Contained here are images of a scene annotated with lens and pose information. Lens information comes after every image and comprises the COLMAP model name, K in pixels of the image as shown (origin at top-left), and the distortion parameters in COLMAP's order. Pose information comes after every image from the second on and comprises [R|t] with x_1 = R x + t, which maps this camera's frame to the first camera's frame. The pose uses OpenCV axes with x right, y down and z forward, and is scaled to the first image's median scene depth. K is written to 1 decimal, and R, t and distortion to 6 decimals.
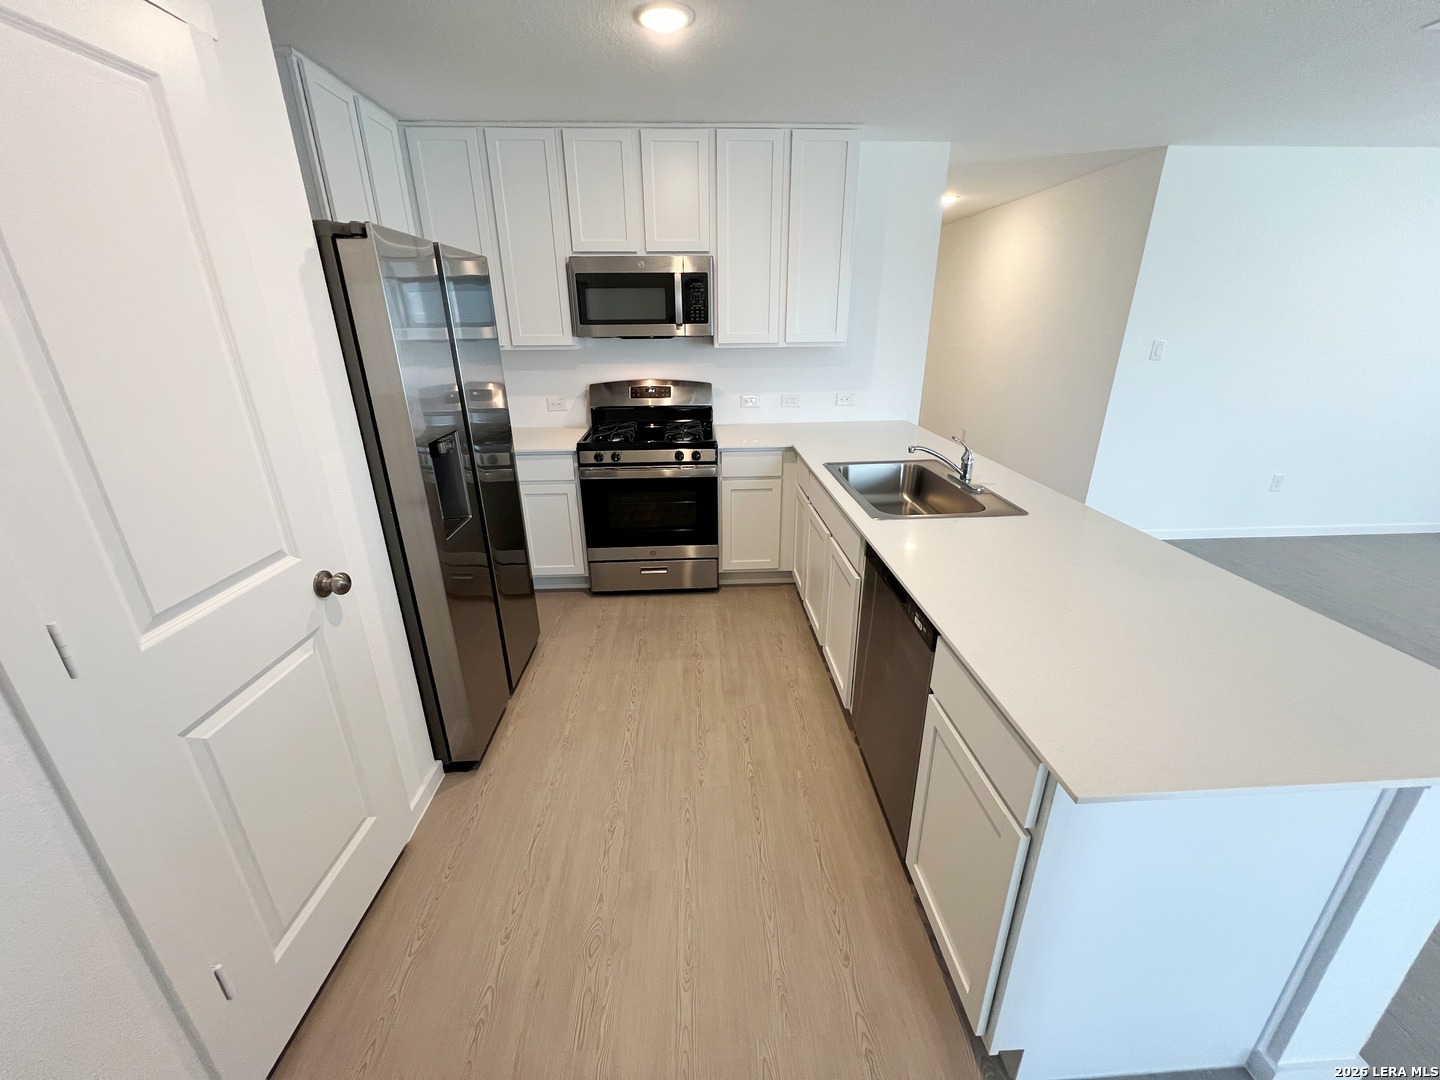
lens RADIAL K [[576.8, 0, 719.8], [0, 576.8, 537.4], [0, 0, 1]] dist [0.000210, 0.000312]
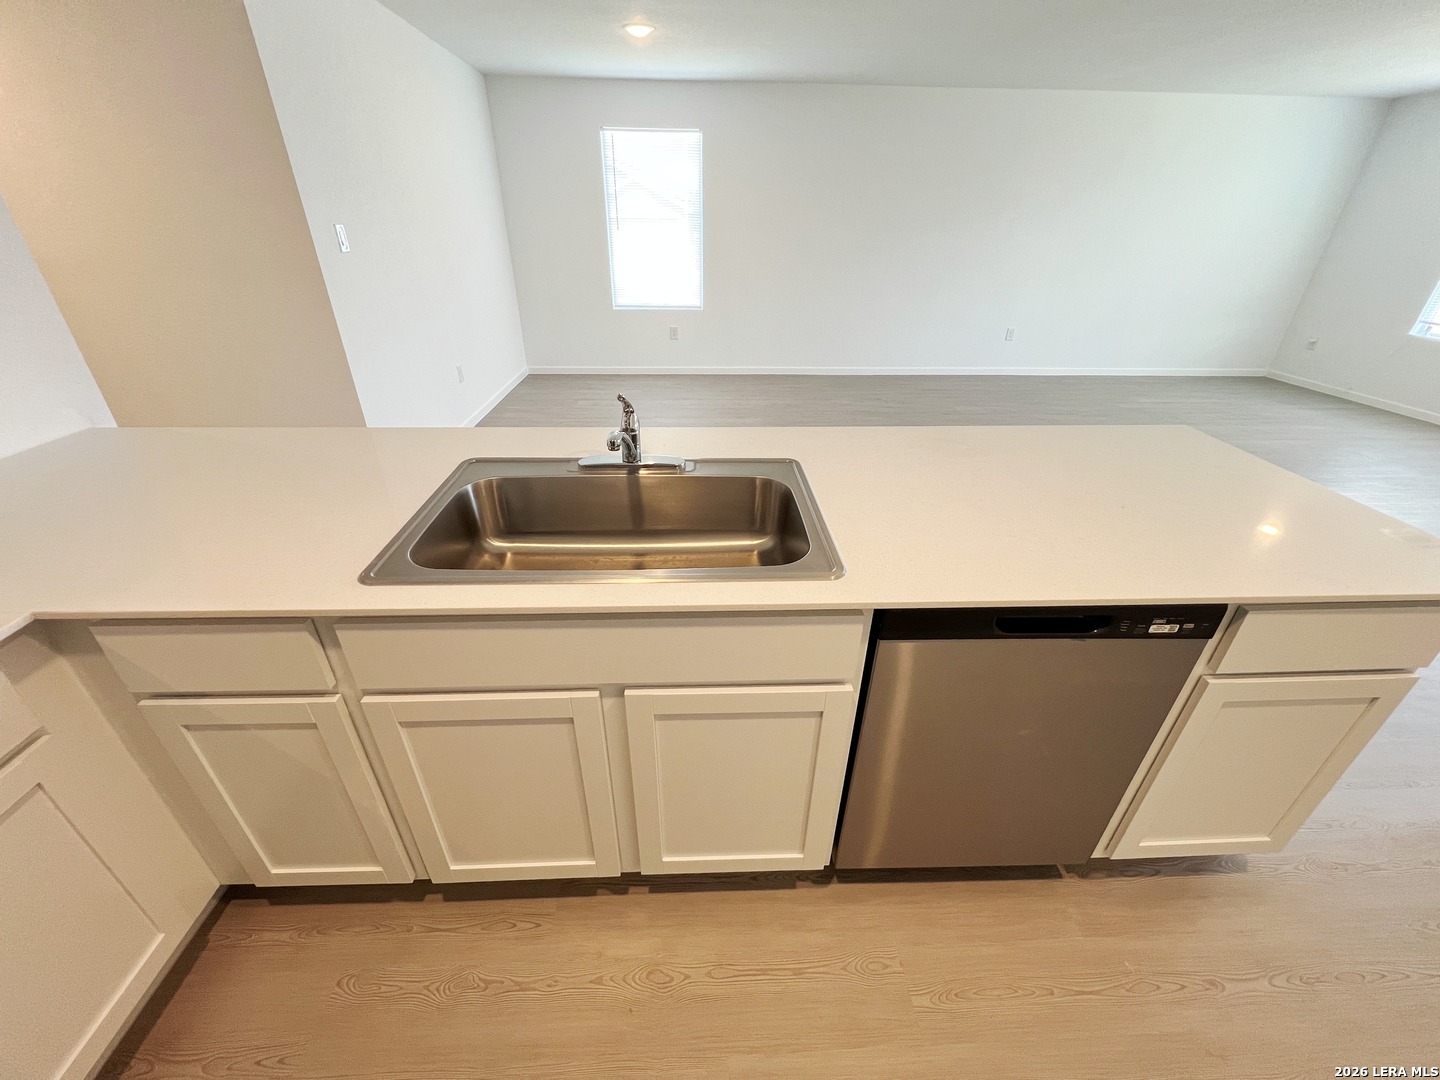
lens RADIAL K [[576.5, 0, 718.8], [0, 576.5, 540.0], [0, 0, 1]] dist [-0.000011, -0.000409]
pose [[0.004376, -0.480628, 0.876914, -0.099035], [0.345002, 0.823805, 0.449798, -0.201223], [-0.938592, 0.300569, 0.169423, 0.633832]]
